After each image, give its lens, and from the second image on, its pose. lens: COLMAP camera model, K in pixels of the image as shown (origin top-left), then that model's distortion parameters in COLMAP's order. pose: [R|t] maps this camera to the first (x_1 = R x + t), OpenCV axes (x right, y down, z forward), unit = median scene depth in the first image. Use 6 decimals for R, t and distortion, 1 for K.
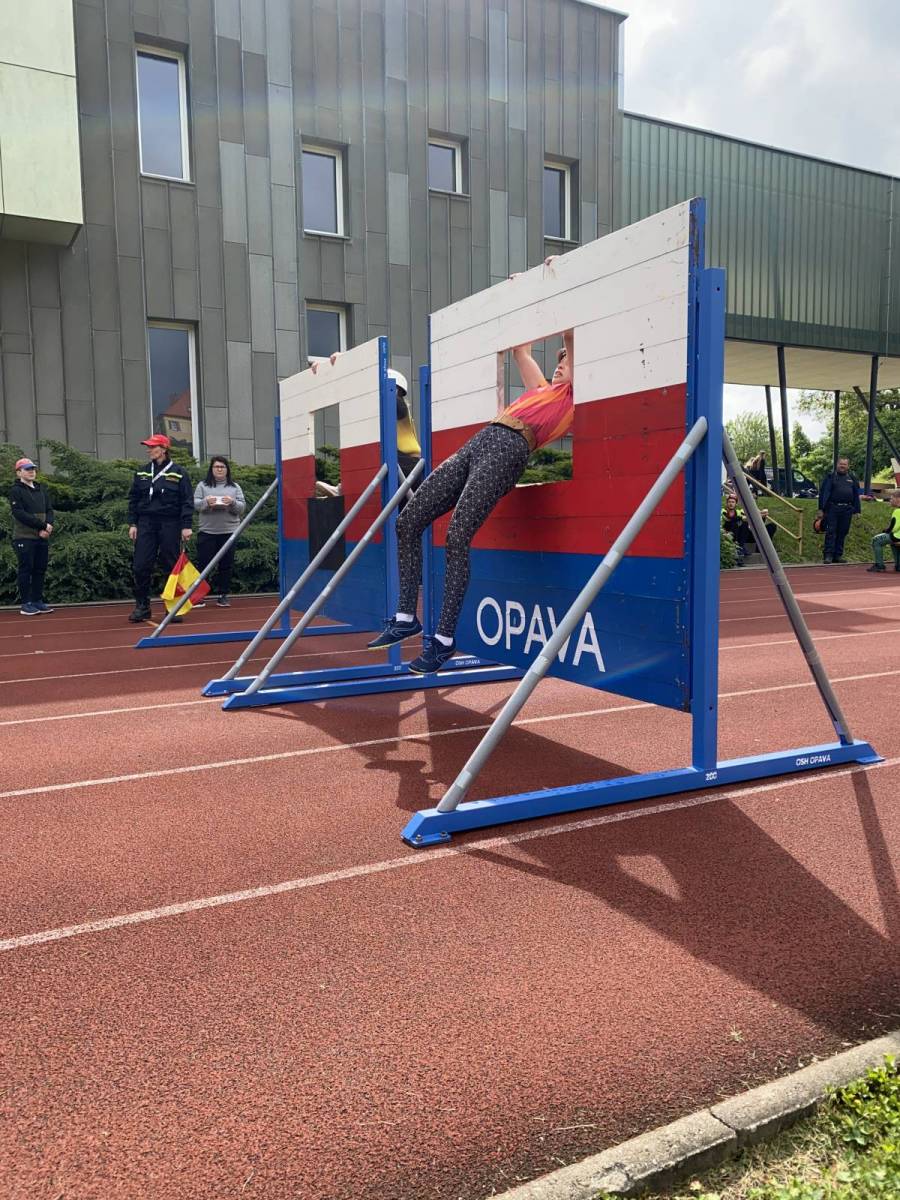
lens RADIAL K [[913.3, 0, 450.0], [0, 913.3, 600.0], [0, 0, 1]] dist [0.014799, -0.006855]
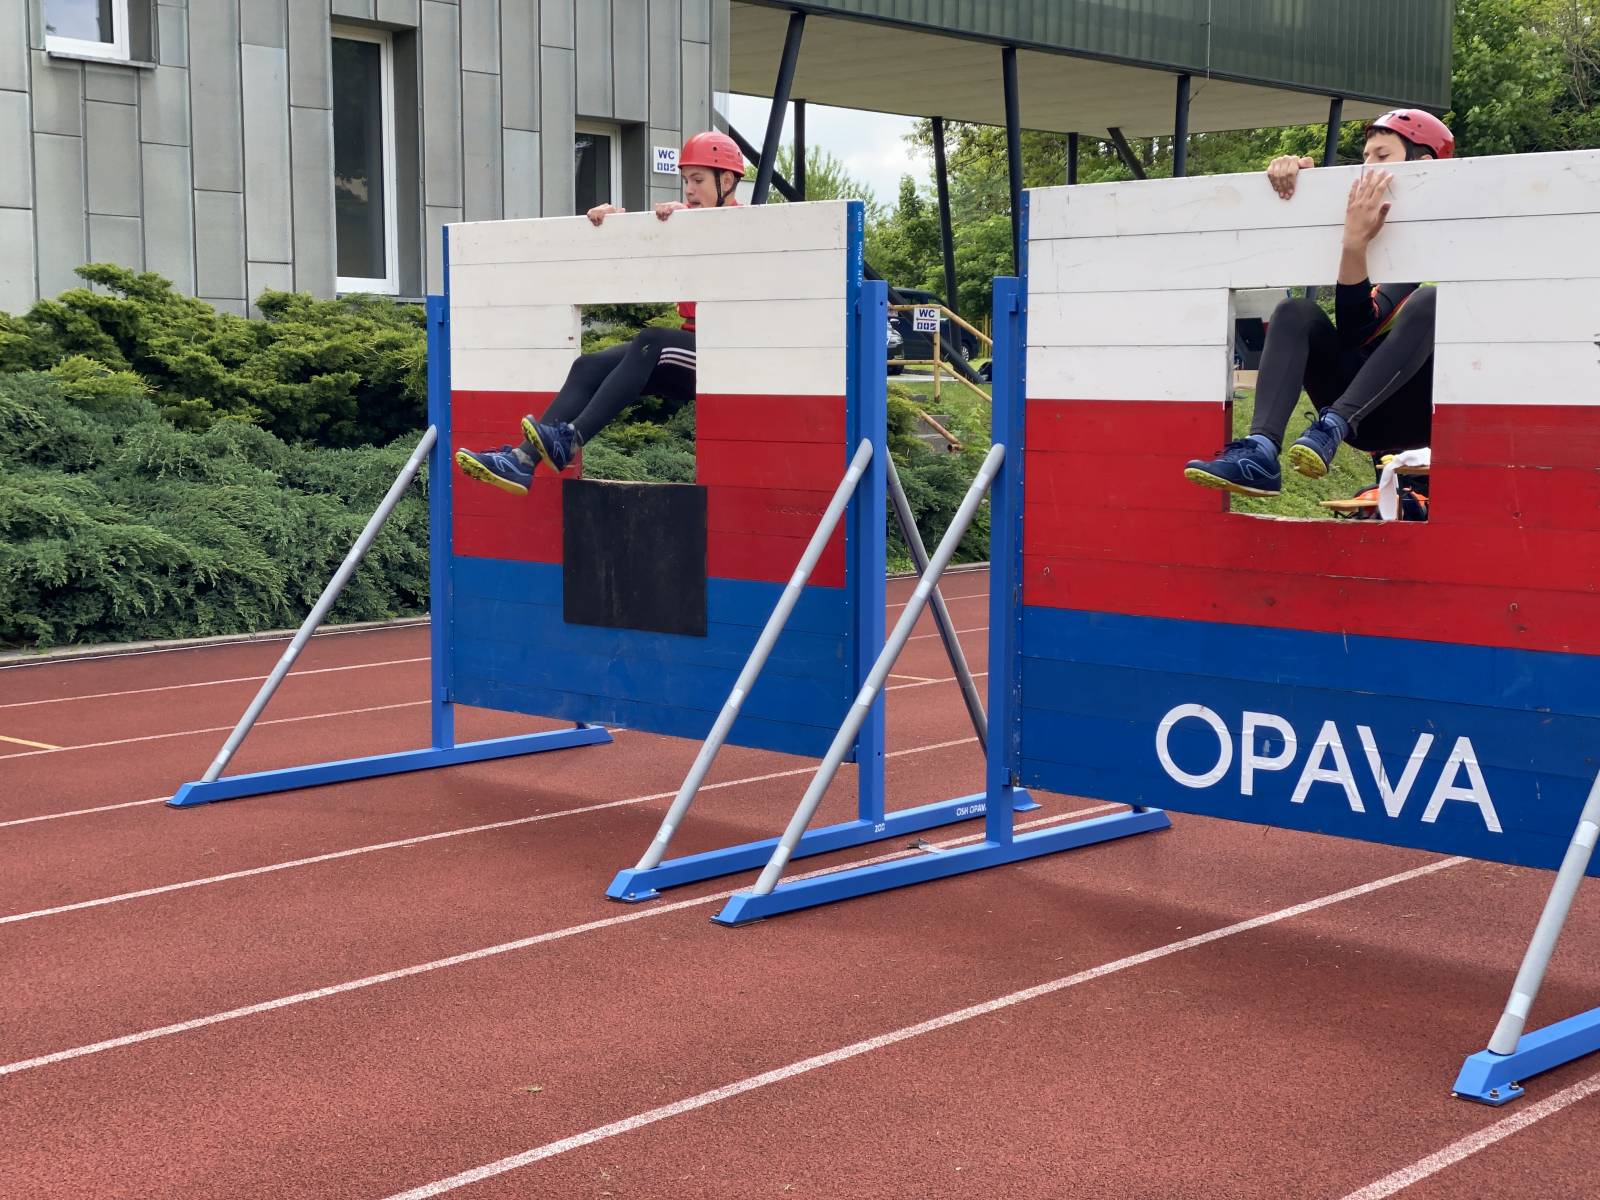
lens RADIAL K [[2384.3, 0, 800.0], [0, 2384.3, 600.0], [0, 0, 1]] dist [0.196620, -0.455107]
pose [[0.938947, -0.014374, 0.343762, -0.854005], [0.012630, 0.999893, 0.007313, -0.099861], [-0.343831, -0.002525, 0.939028, -0.408704]]
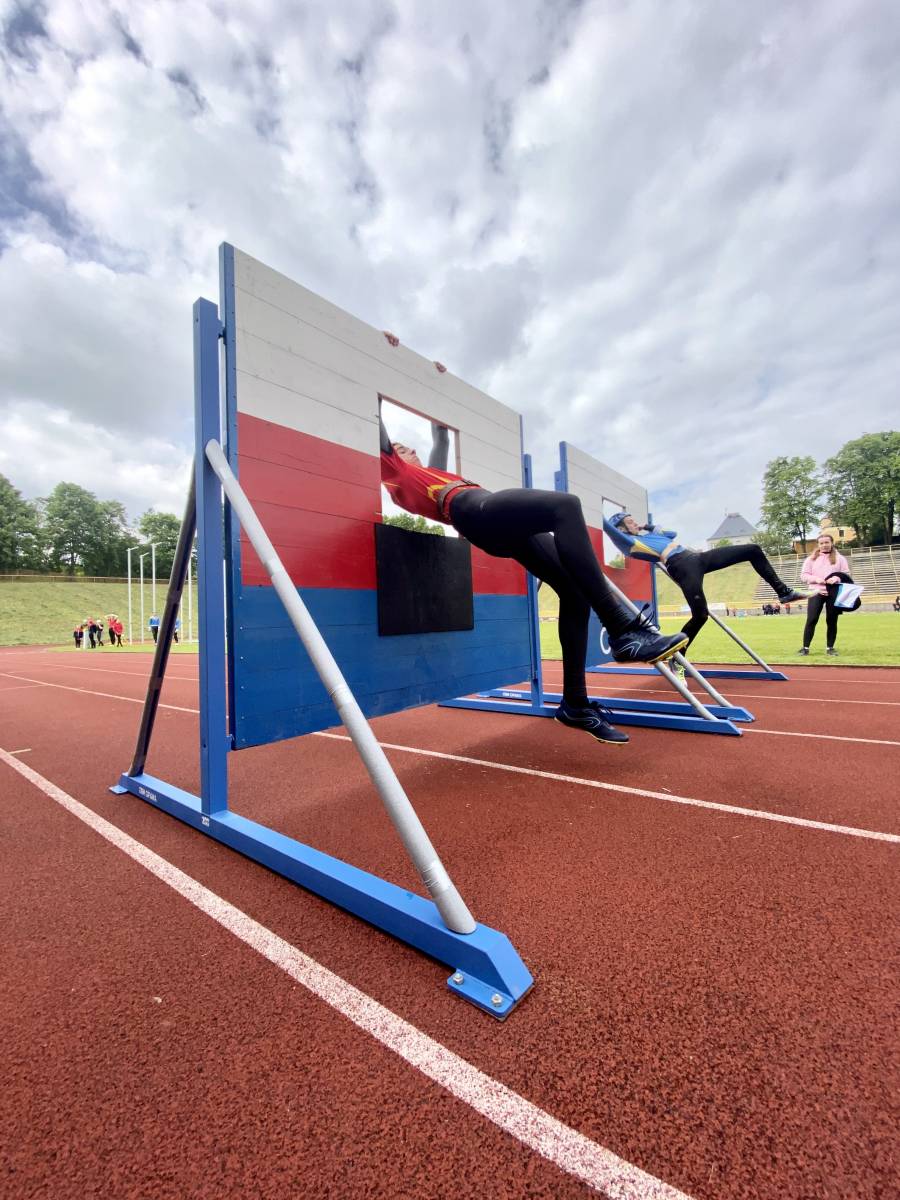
lens RADIAL K [[475.7, 0, 450.1], [0, 475.7, 604.9], [0, 0, 1]] dist [-0.011312, -0.000345]
pose [[-0.400729, 0.064530, 0.913921, -0.835304], [0.121597, 0.992438, -0.016757, -0.081673], [-0.908092, 0.104415, -0.405545, 1.963745]]
